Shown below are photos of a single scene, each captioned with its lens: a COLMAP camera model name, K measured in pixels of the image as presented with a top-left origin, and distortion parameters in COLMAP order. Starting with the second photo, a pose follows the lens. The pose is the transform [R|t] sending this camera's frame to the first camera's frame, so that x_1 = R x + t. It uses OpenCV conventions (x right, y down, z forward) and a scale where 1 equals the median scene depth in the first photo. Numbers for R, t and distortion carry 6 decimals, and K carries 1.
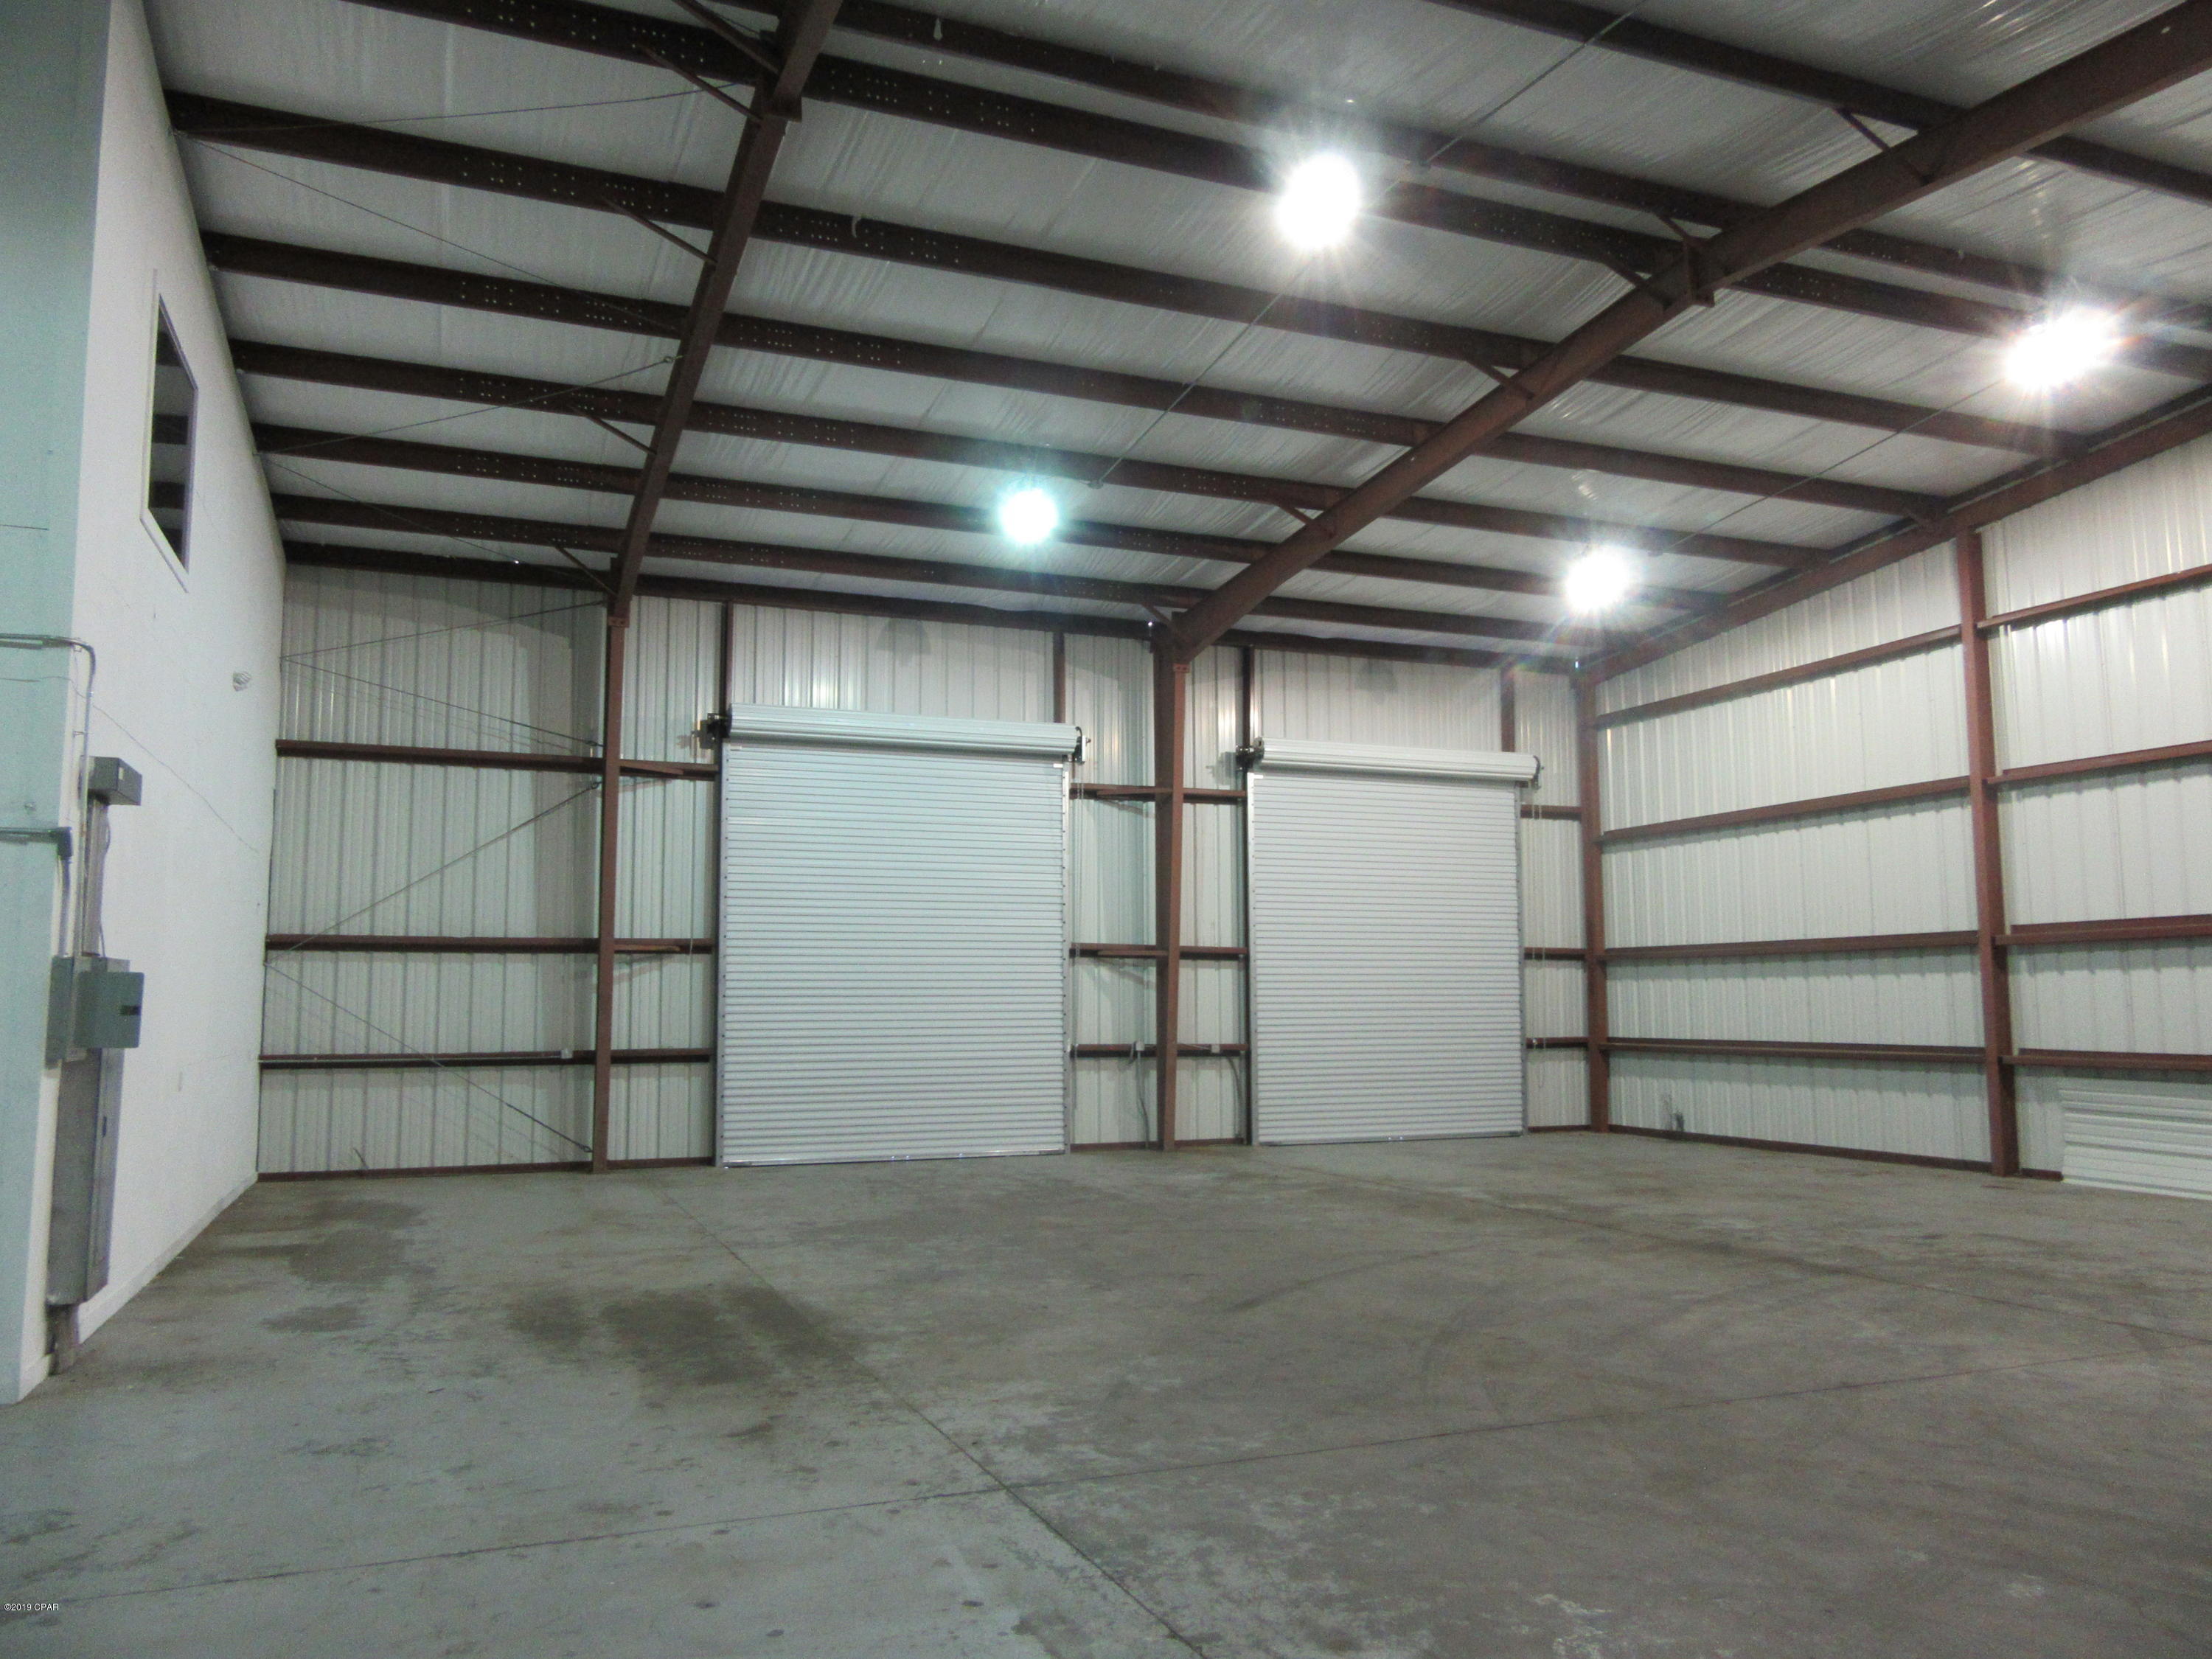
lens RADIAL K [[1651.2, 0, 1130.1], [0, 1651.2, 855.8], [0, 0, 1]] dist [-0.007154, 0.019334]
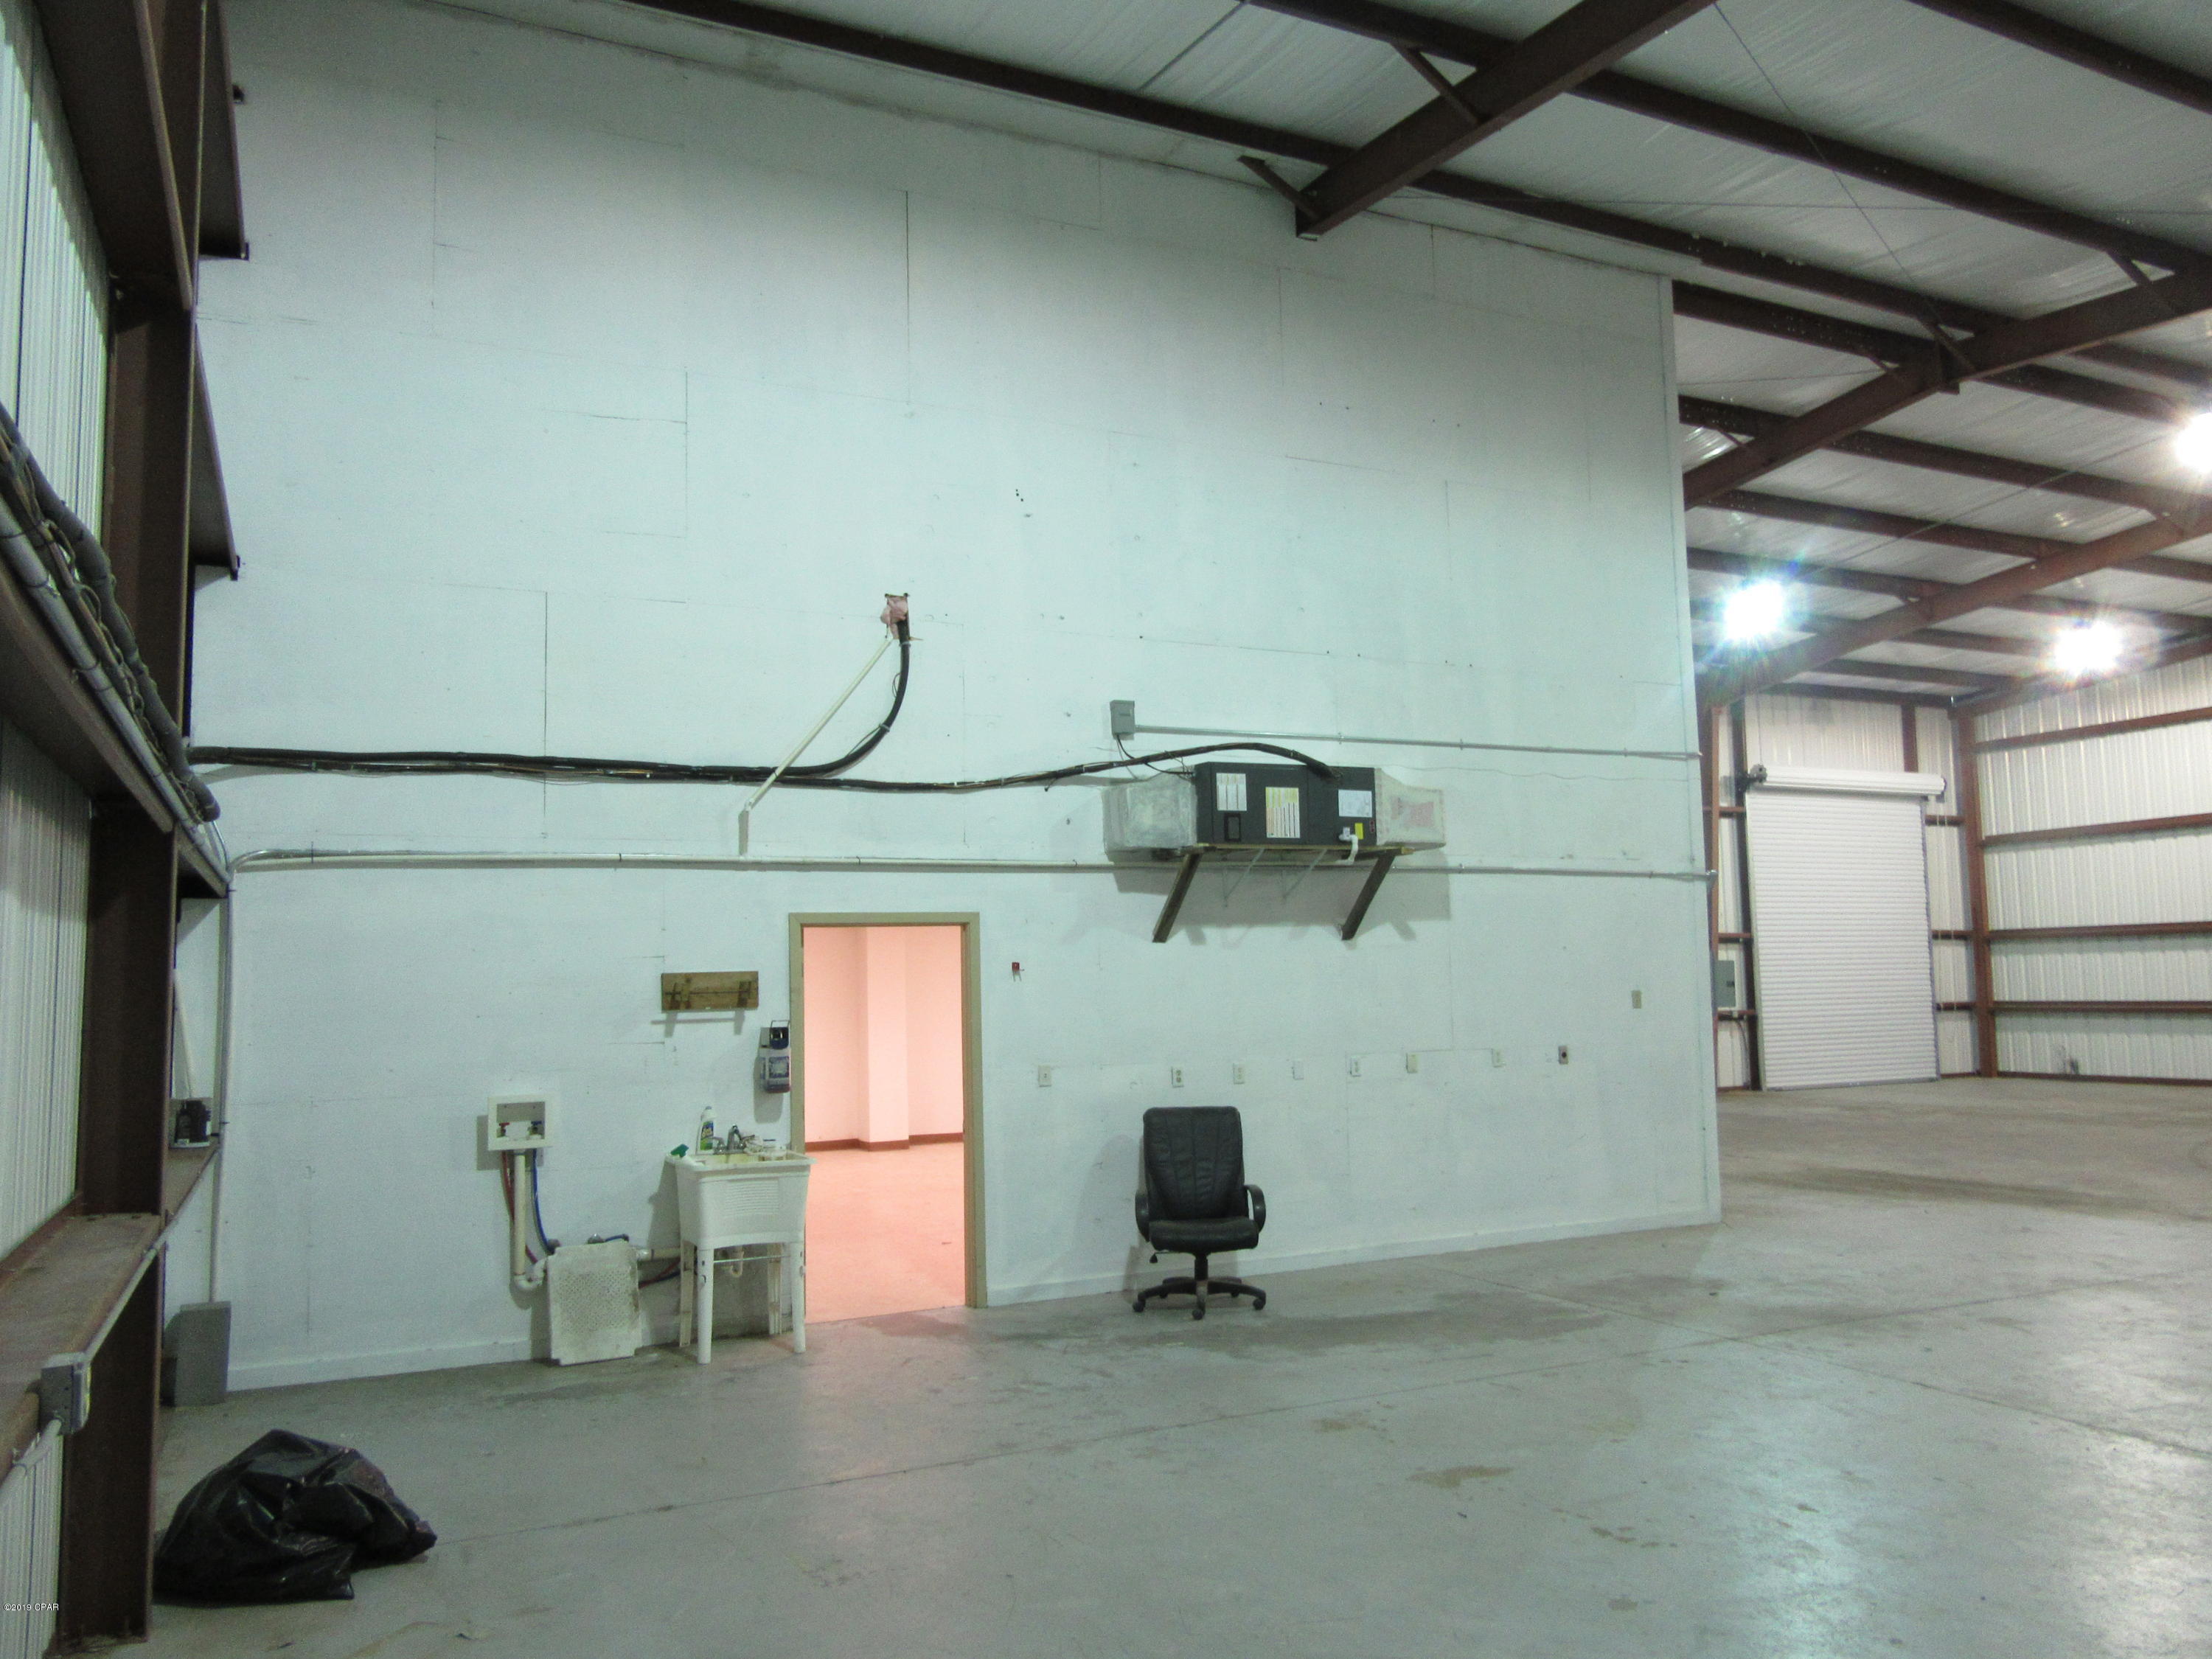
lens RADIAL K [[1651.2, 0, 1111.2], [0, 1651.2, 822.0], [0, 0, 1]] dist [-0.007154, 0.019334]
pose [[0.996640, -0.009641, 0.081332, -0.504534], [0.010647, 0.999872, -0.011941, -0.018612], [-0.081206, 0.012766, 0.996616, -0.202204]]
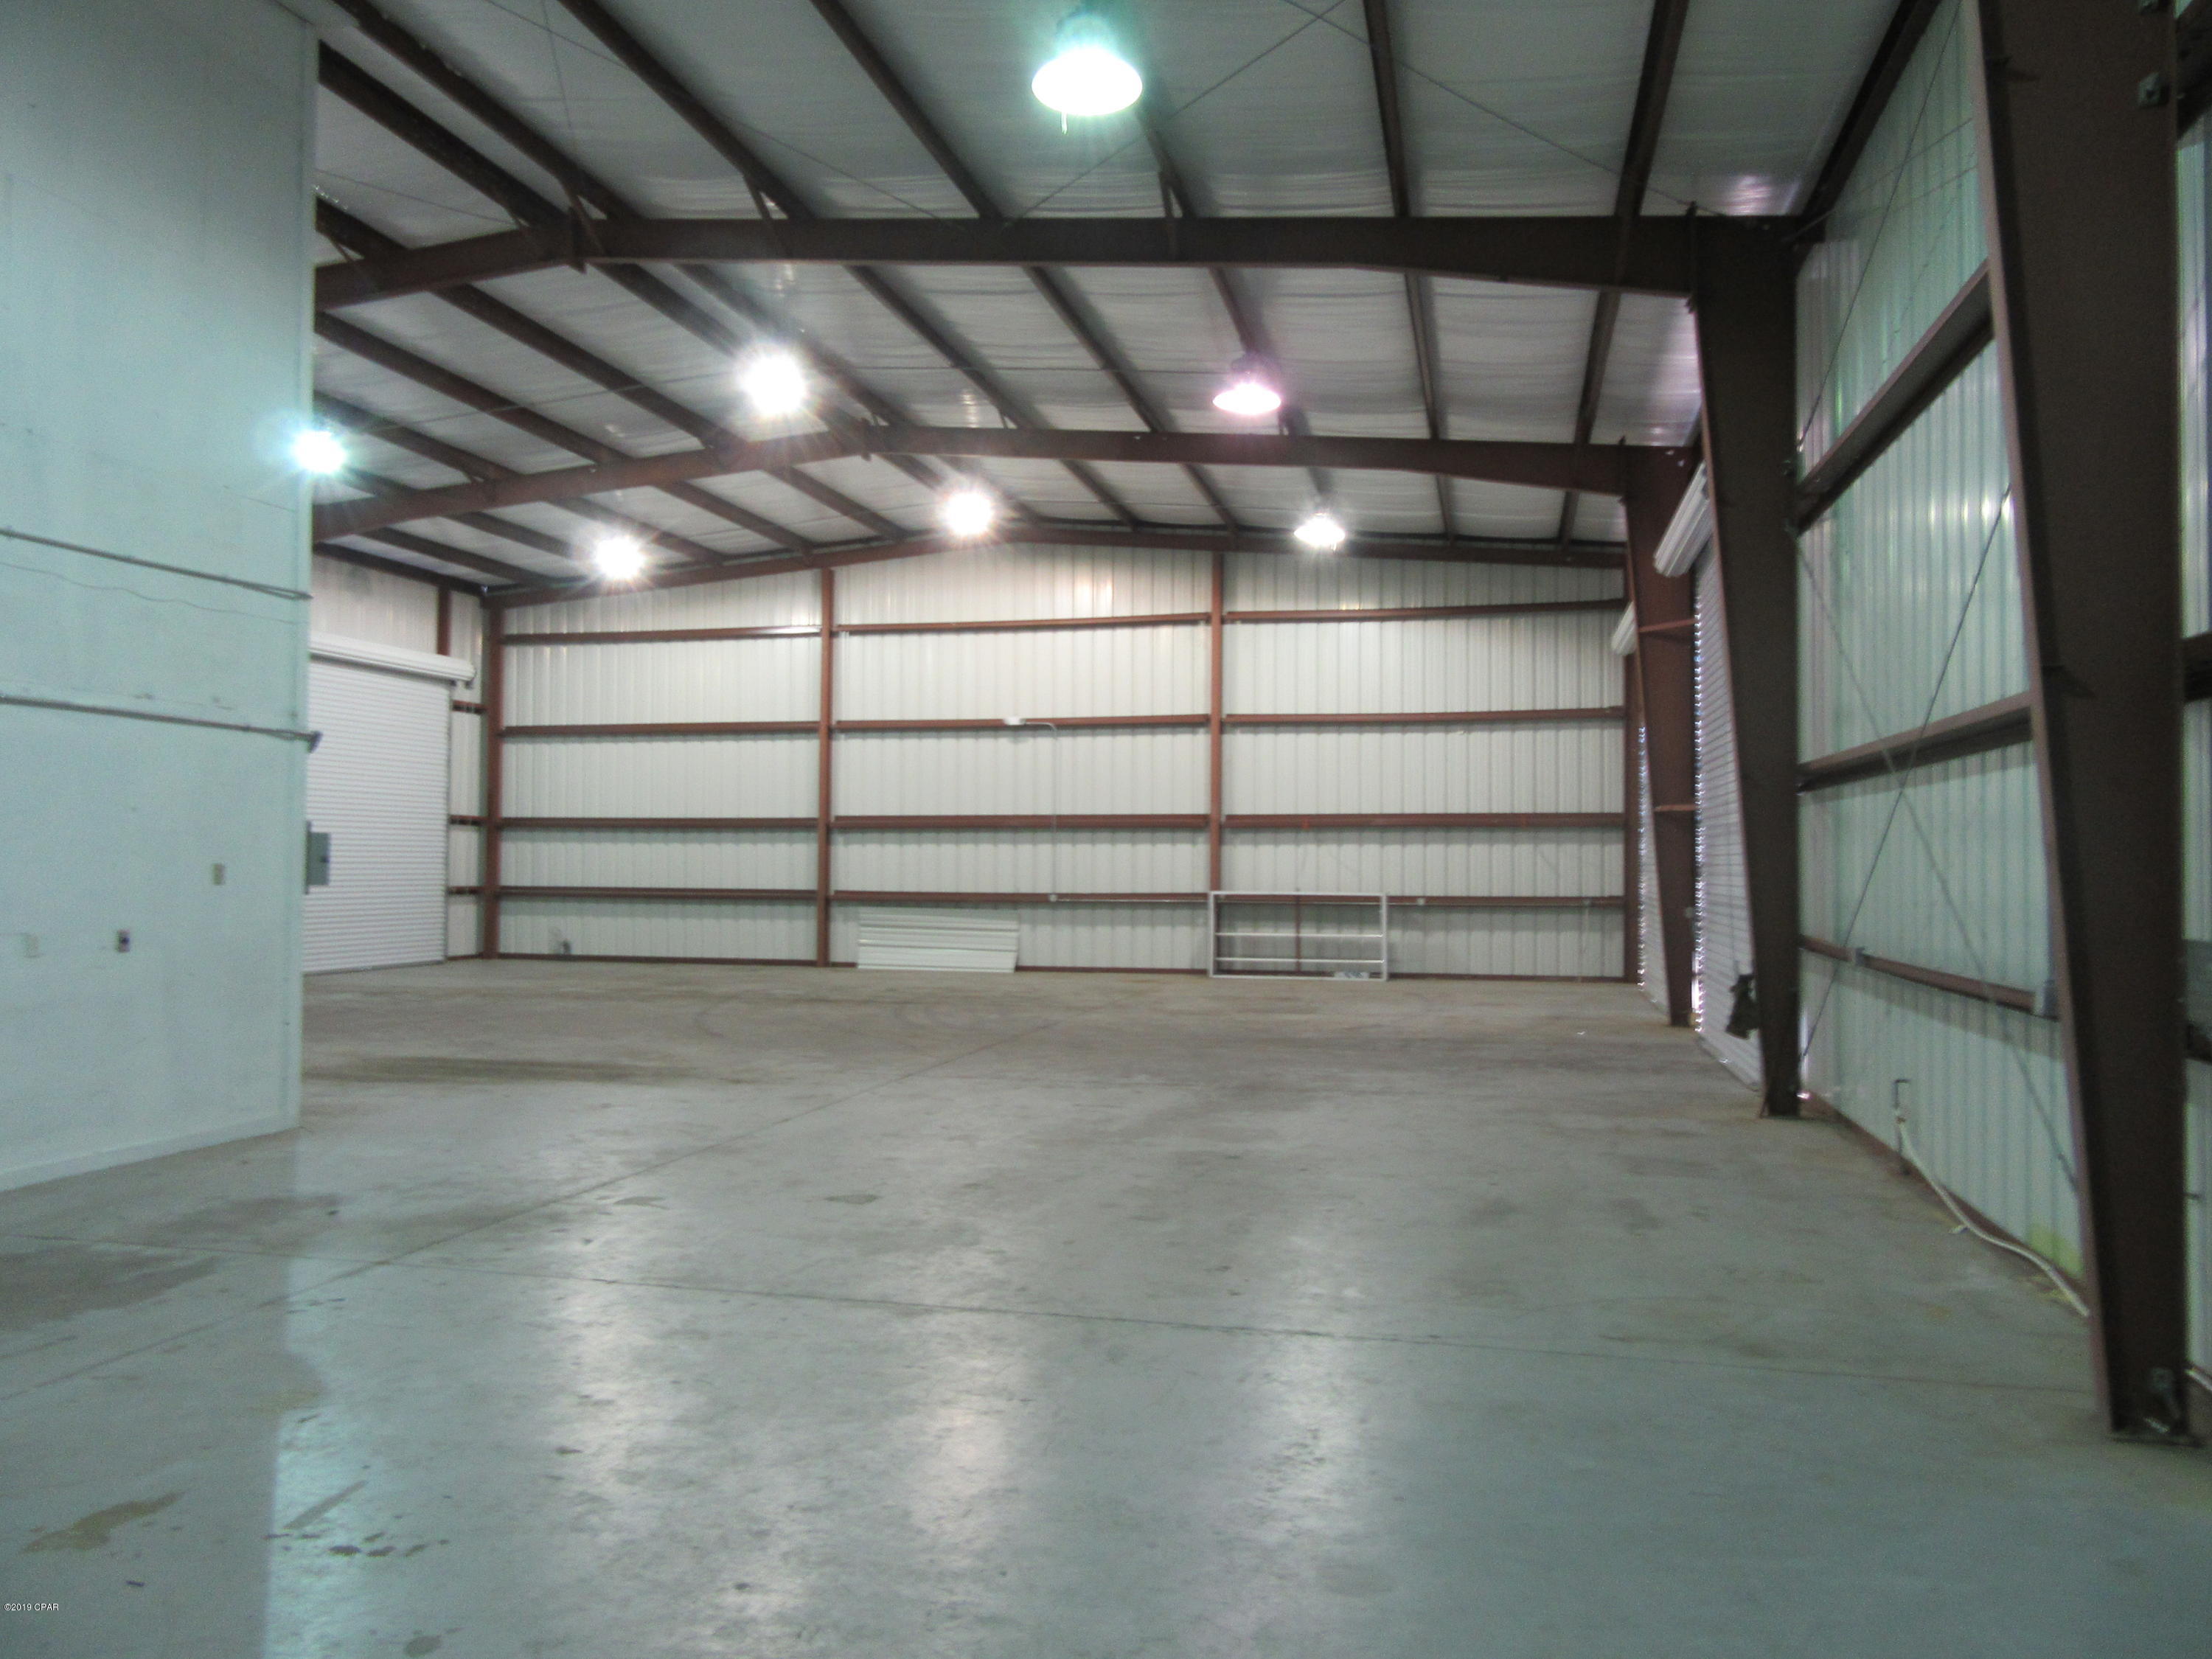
lens RADIAL K [[1651.2, 0, 1116.7], [0, 1651.2, 826.8], [0, 0, 1]] dist [-0.007154, 0.019334]
pose [[0.575154, 0.025353, 0.817652, -0.519100], [-0.081988, 0.996273, 0.026780, -0.010662], [-0.813926, -0.082440, 0.575090, -0.138137]]
